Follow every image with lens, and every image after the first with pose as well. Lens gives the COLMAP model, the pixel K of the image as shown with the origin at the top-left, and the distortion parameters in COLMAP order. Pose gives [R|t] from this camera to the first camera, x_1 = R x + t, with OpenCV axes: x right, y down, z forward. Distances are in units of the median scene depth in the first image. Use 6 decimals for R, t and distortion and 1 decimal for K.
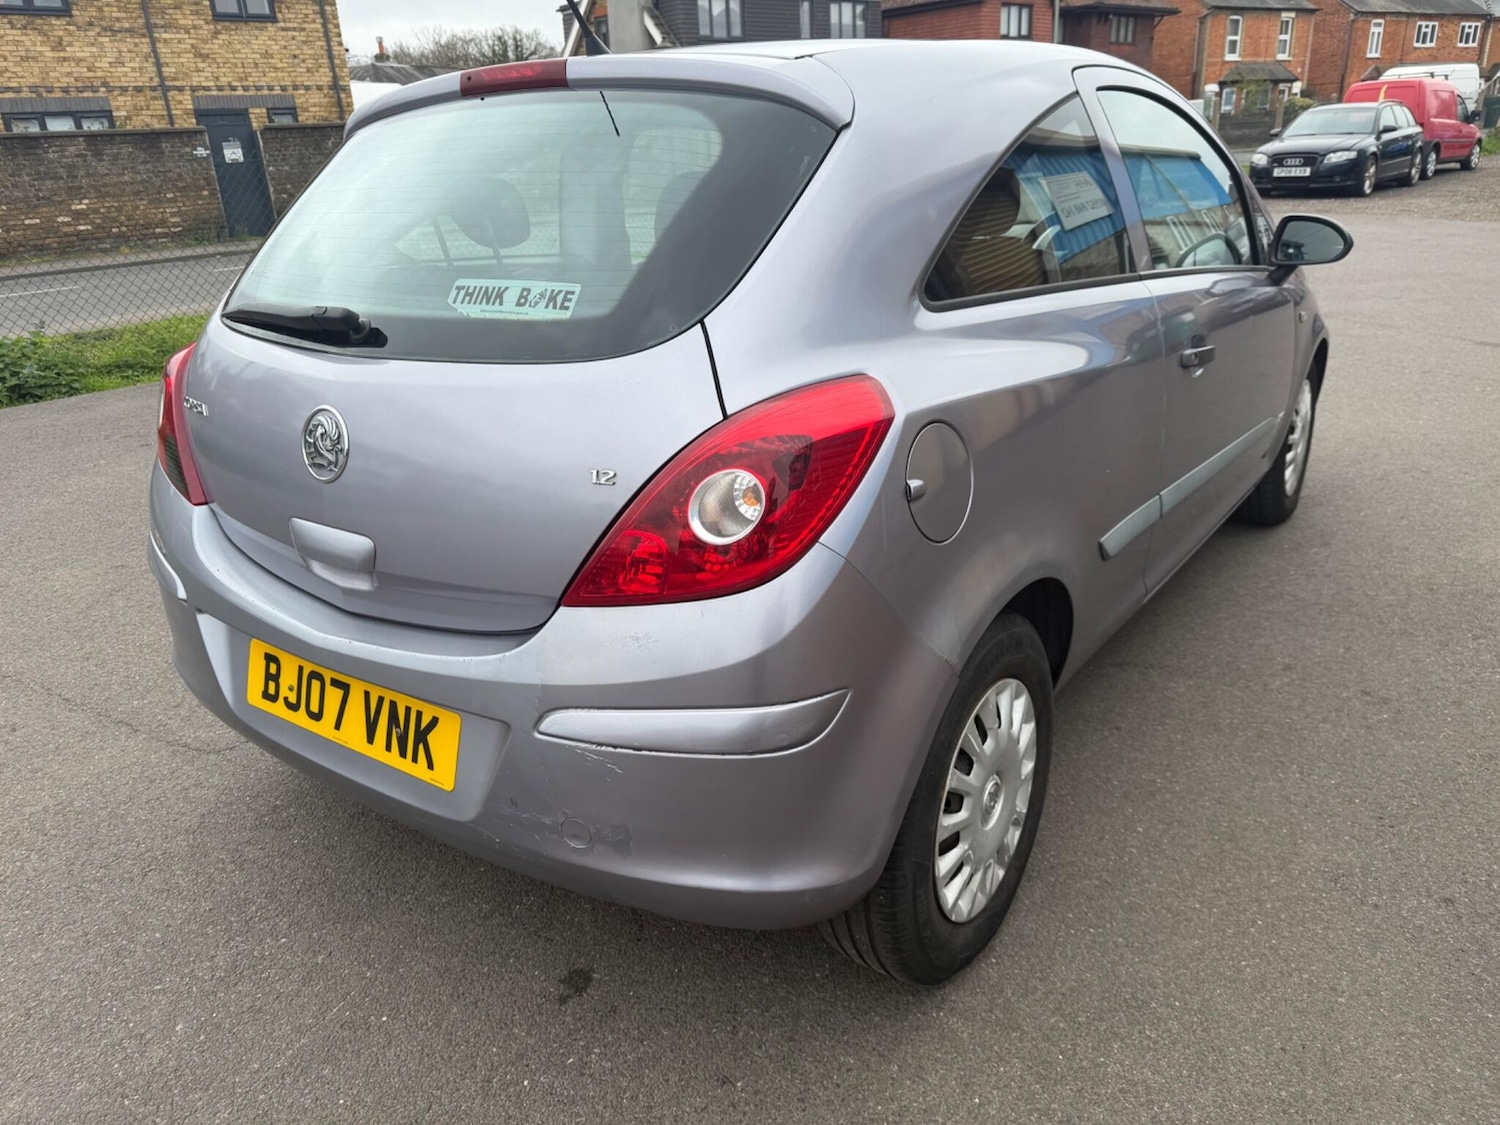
lens RADIAL K [[1047.6, 0, 754.7], [0, 1047.6, 565.4], [0, 0, 1]] dist [0.026062, -0.033214]
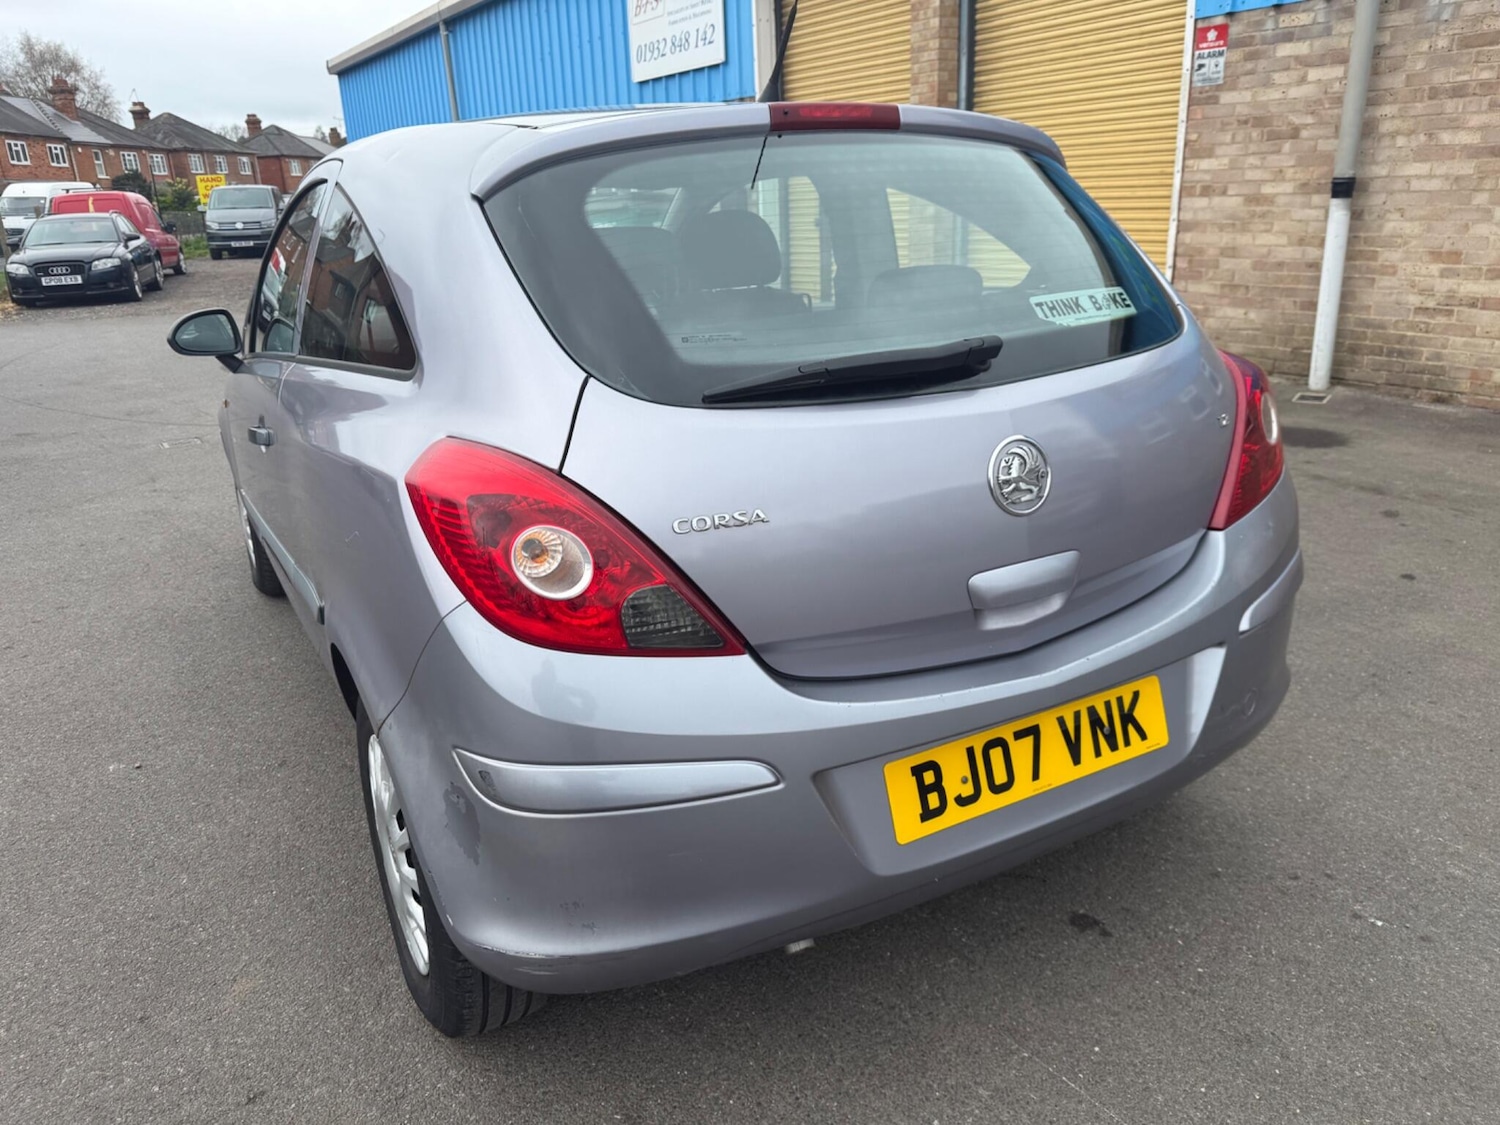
lens RADIAL K [[1047.6, 0, 736.9], [0, 1047.6, 560.2], [0, 0, 1]] dist [0.026062, -0.033214]
pose [[0.456319, -0.263426, 0.849929, -1.394739], [0.347615, 0.932046, 0.102246, -0.236344], [-0.819107, 0.248791, 0.516881, 0.760320]]
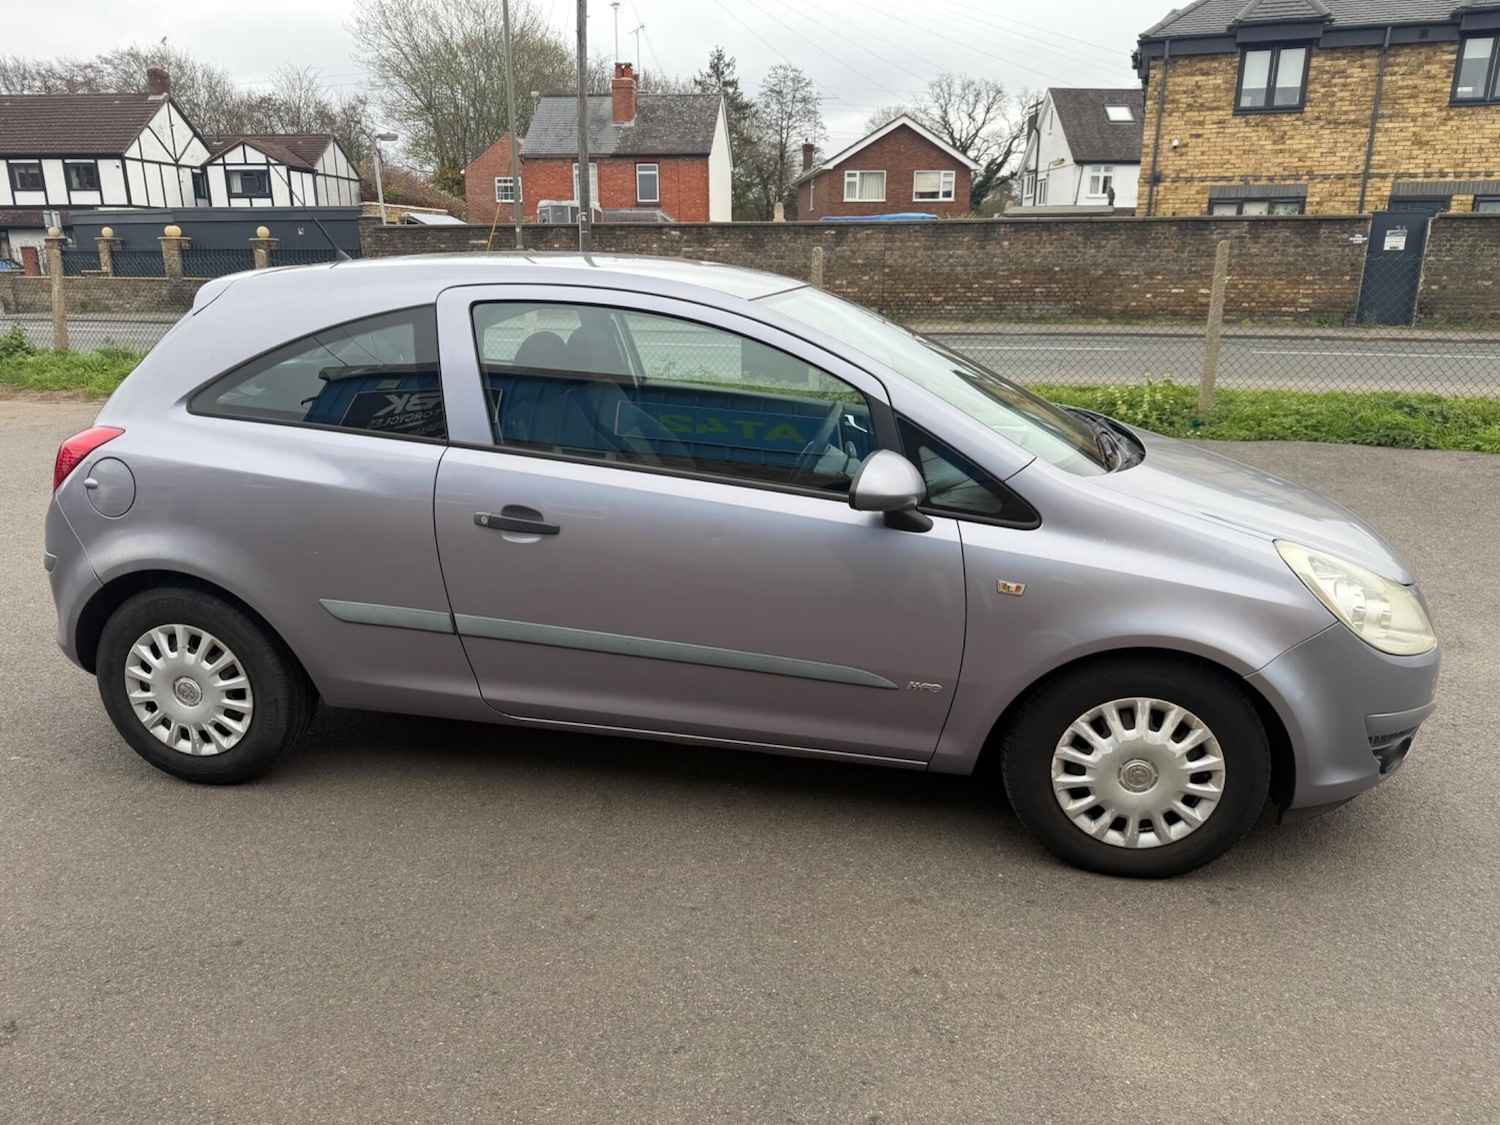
lens RADIAL K [[1047.6, 0, 745.4], [0, 1047.6, 574.9], [0, 0, 1]] dist [0.026062, -0.033214]
pose [[0.431671, 0.313759, -0.845704, 0.162496], [-0.354749, 0.921058, 0.160641, -0.044938], [0.829345, 0.230668, 0.508900, 0.065824]]
